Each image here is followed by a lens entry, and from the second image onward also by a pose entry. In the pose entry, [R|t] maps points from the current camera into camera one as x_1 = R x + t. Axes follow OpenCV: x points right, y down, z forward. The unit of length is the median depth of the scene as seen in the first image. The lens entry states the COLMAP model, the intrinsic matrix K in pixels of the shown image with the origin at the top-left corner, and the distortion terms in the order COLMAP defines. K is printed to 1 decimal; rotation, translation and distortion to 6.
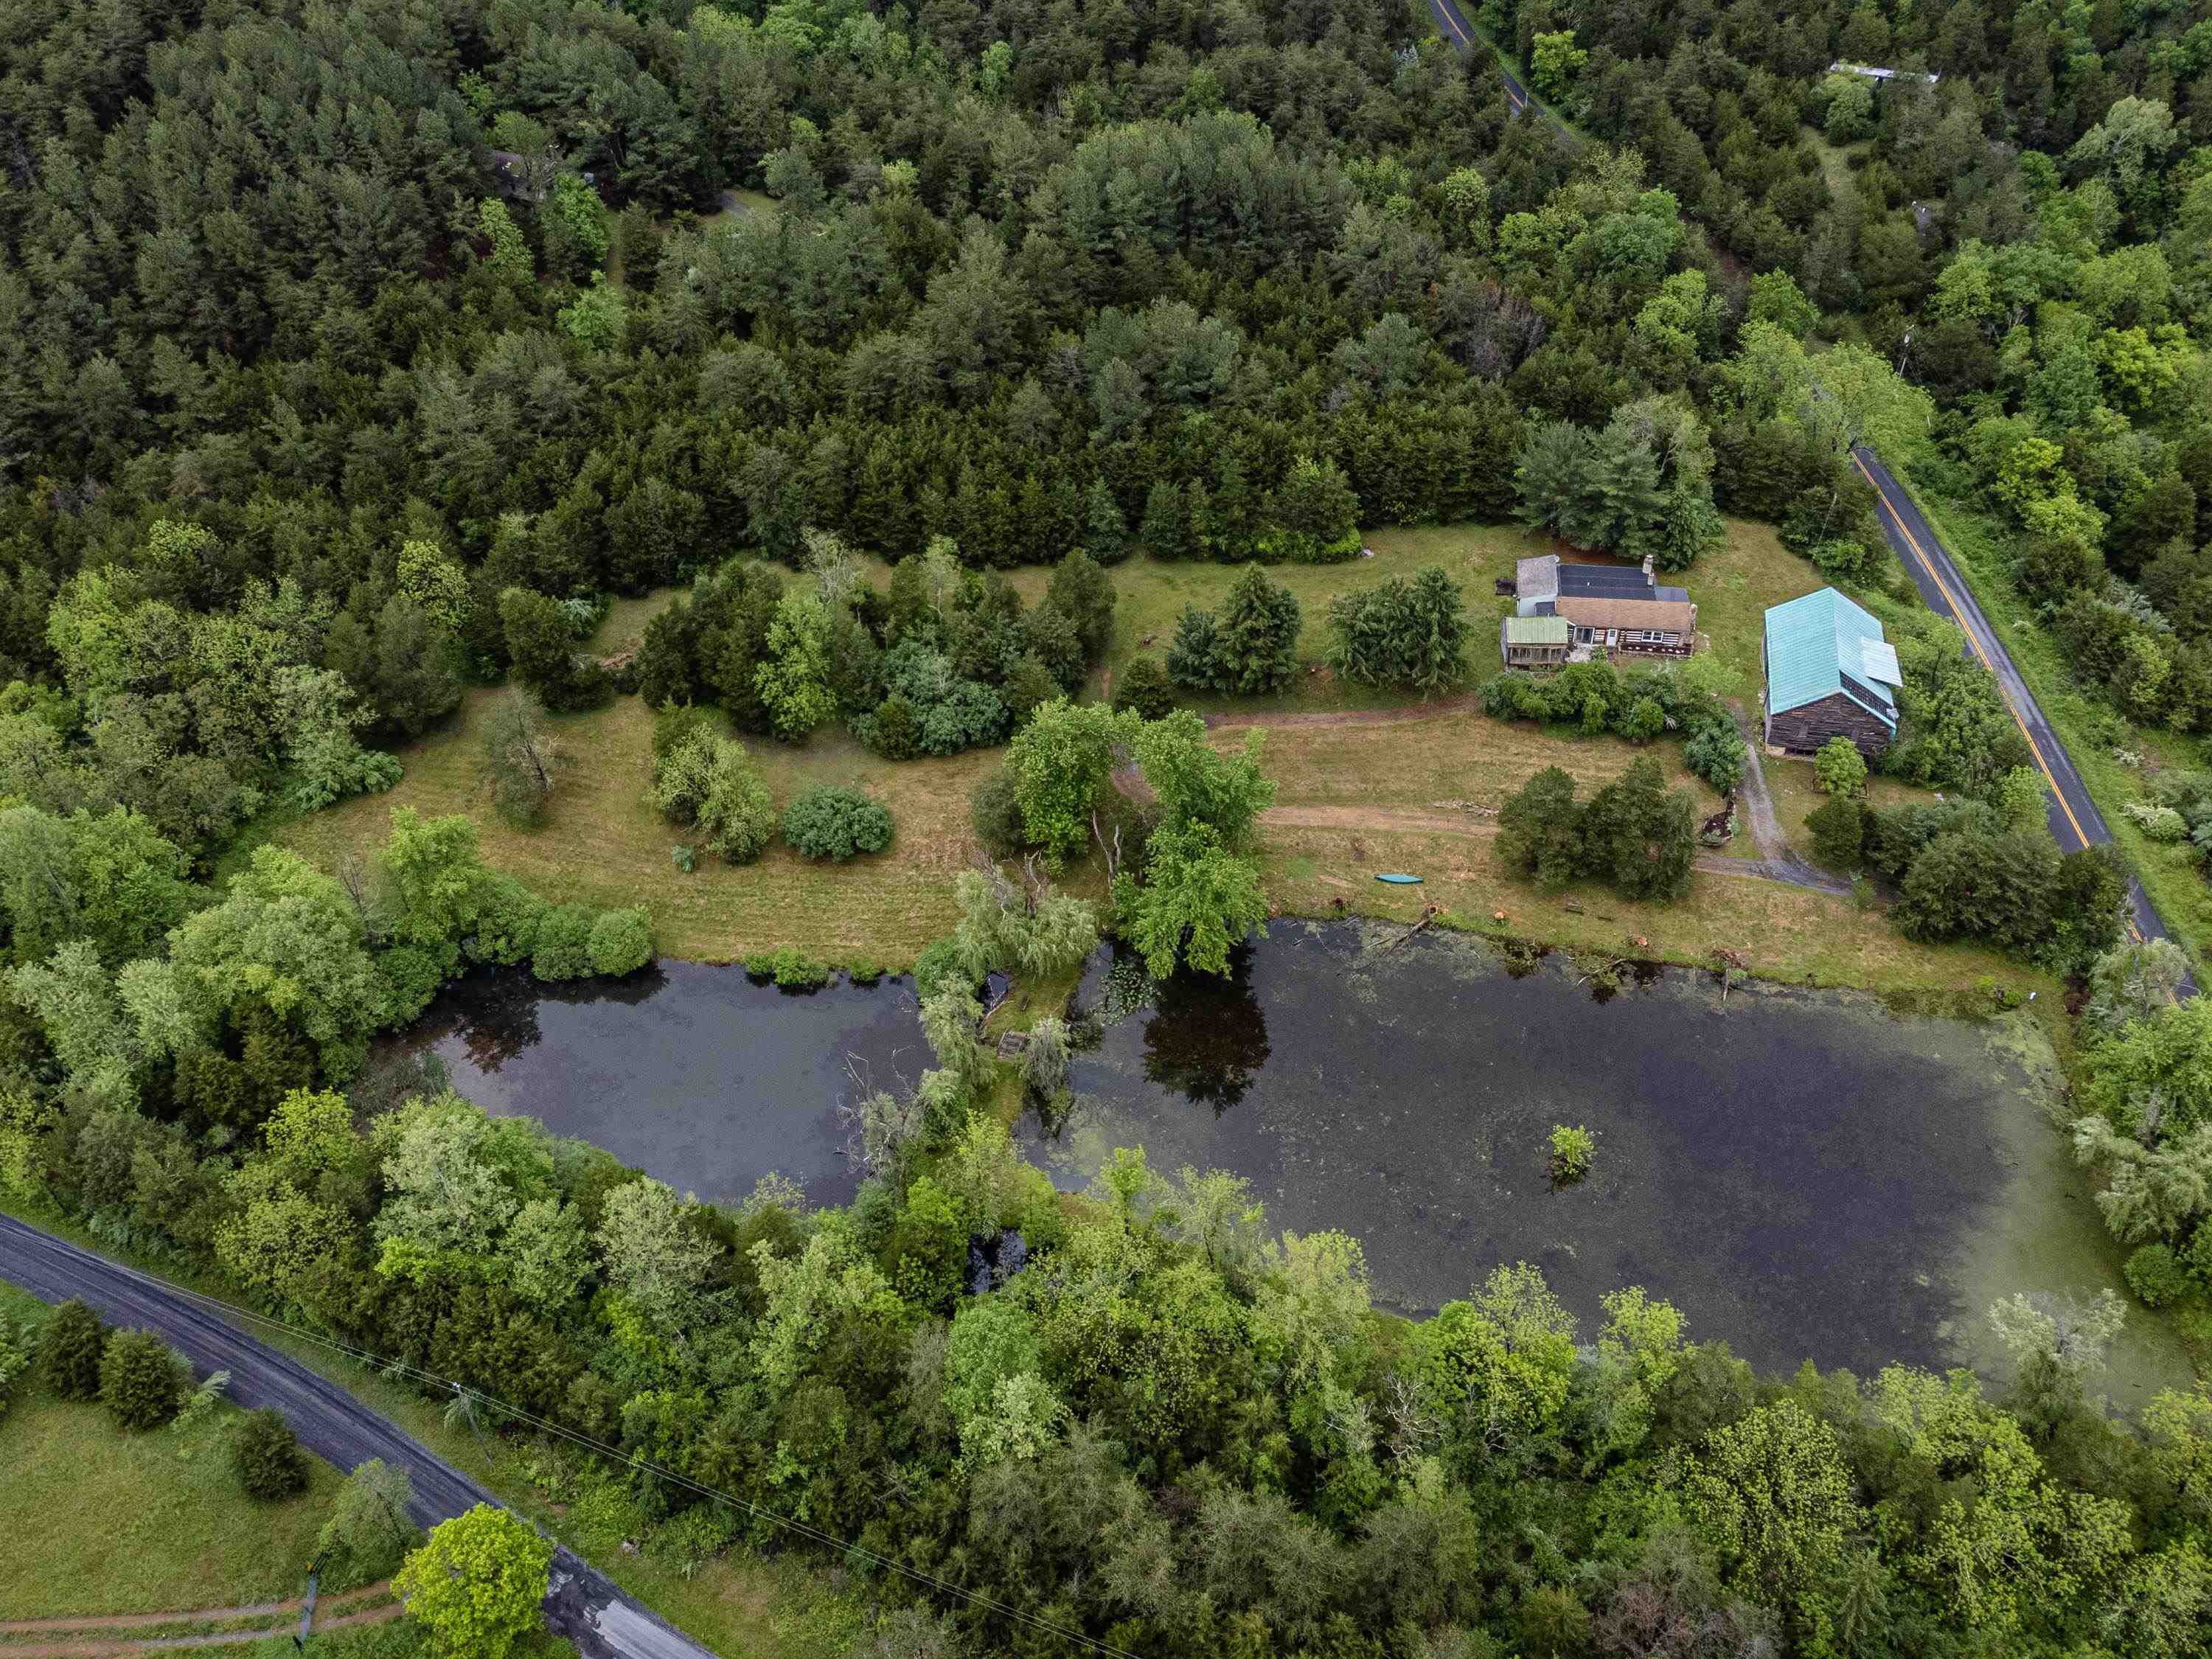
lens RADIAL K [[1777.6, 0, 1107.7], [0, 1777.6, 803.9], [0, 0, 1]] dist [0.000411, 0.035416]
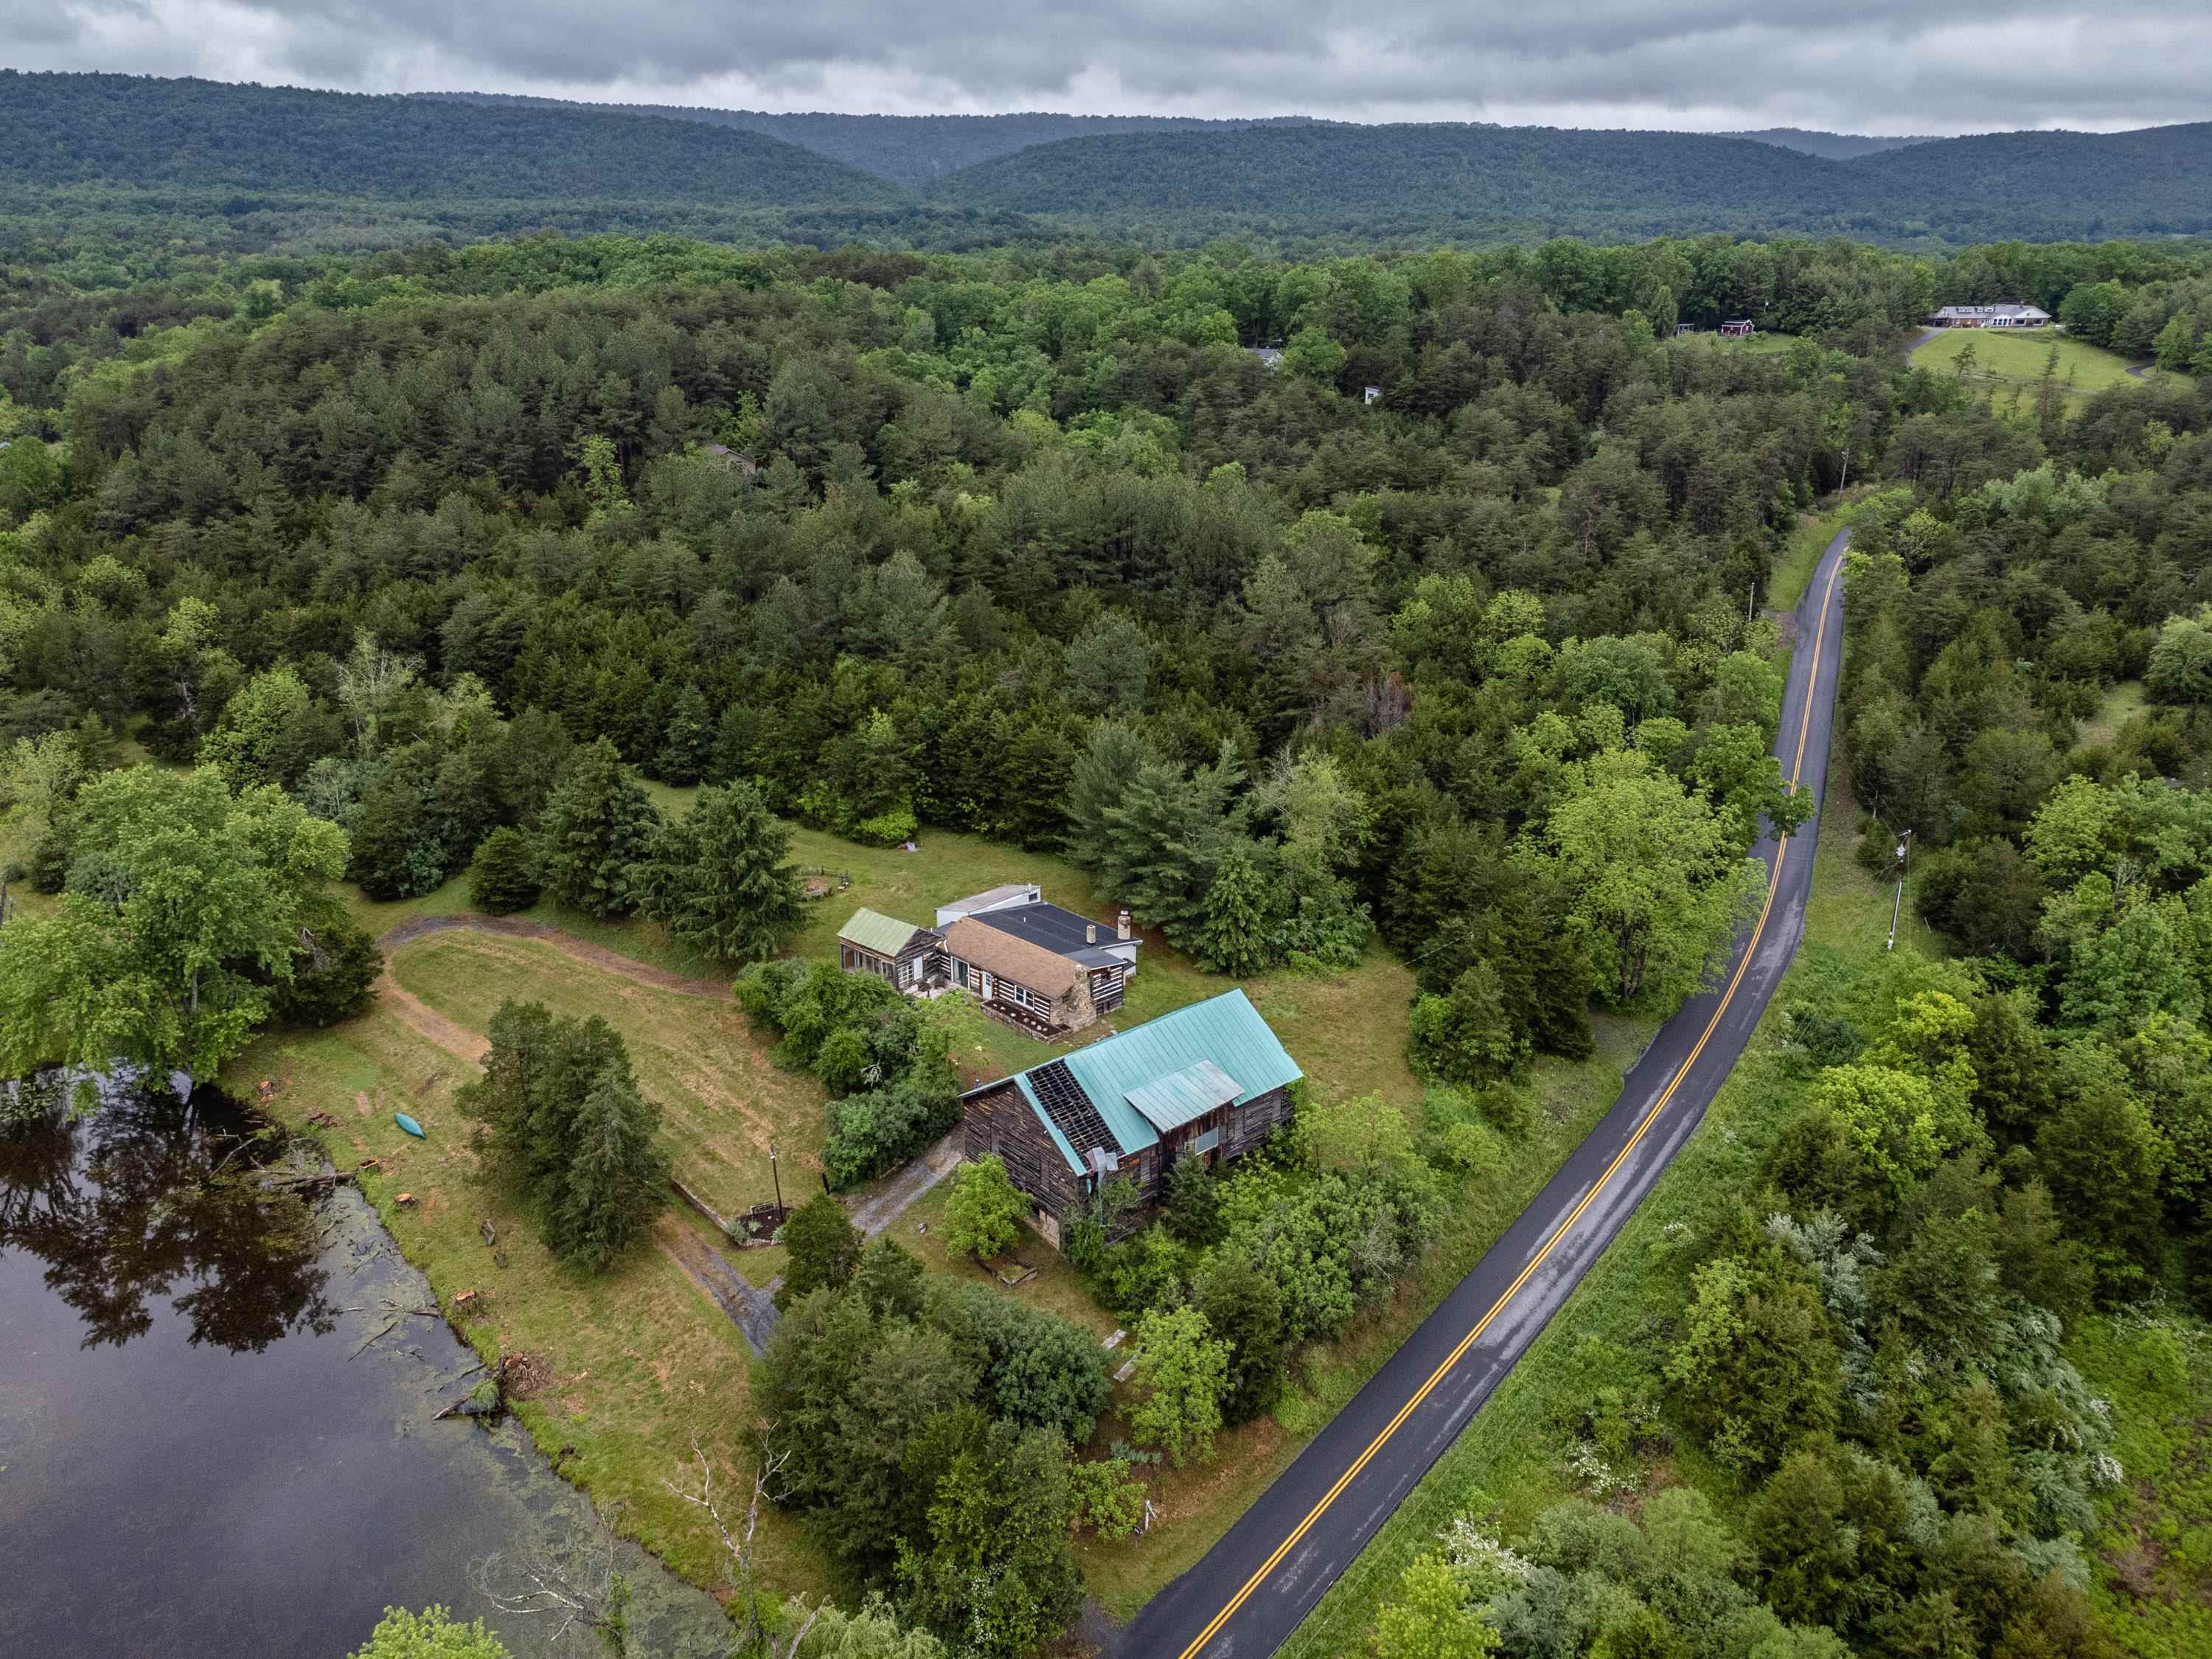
lens RADIAL K [[1646.9, 0, 1087.0], [0, 1646.9, 796.6], [0, 0, 1]] dist [0.033736, -0.010691]
pose [[0.802621, 0.227181, -0.551532, 0.647168], [-0.412812, 0.878985, -0.238687, -0.022652], [0.430564, 0.419254, 0.799275, 0.483566]]
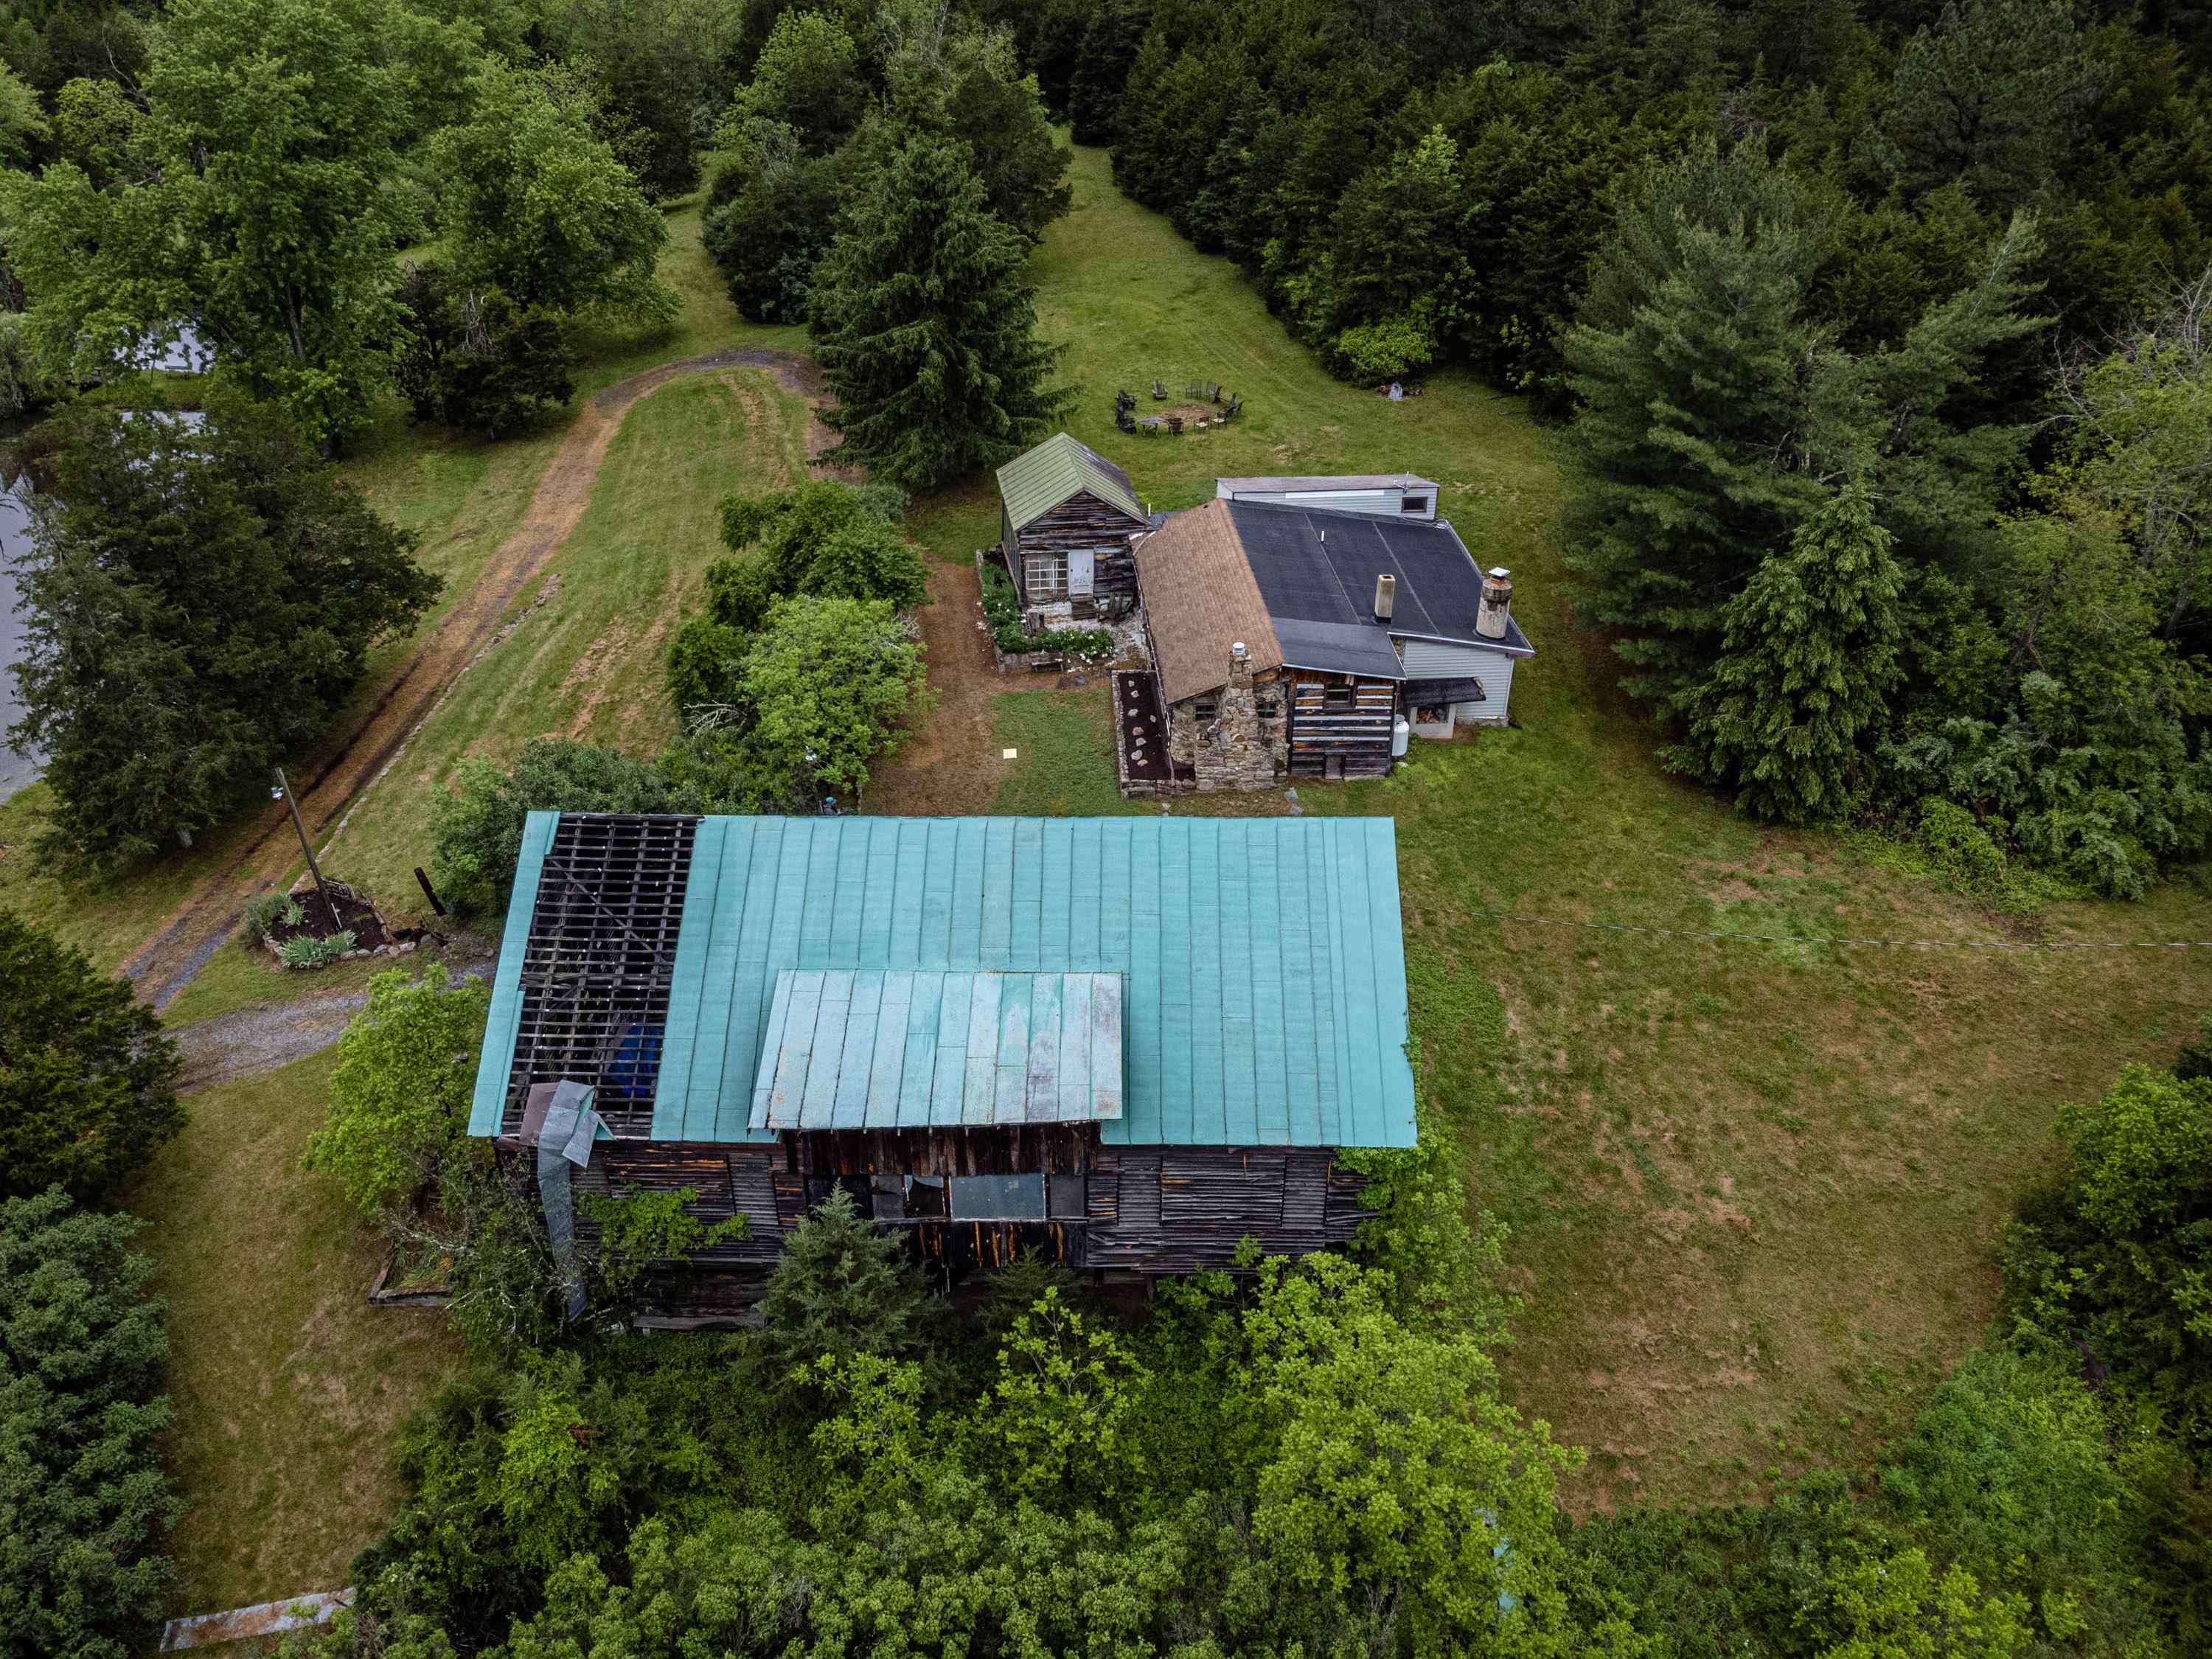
lens RADIAL K [[1646.9, 0, 1094.5], [0, 1646.9, 806.4], [0, 0, 1]] dist [0.033736, -0.010691]
pose [[0.219471, 0.537628, -0.814118, 0.536727], [-0.644017, 0.706658, 0.293048, -0.152294], [0.732854, 0.459991, 0.501332, 0.861006]]
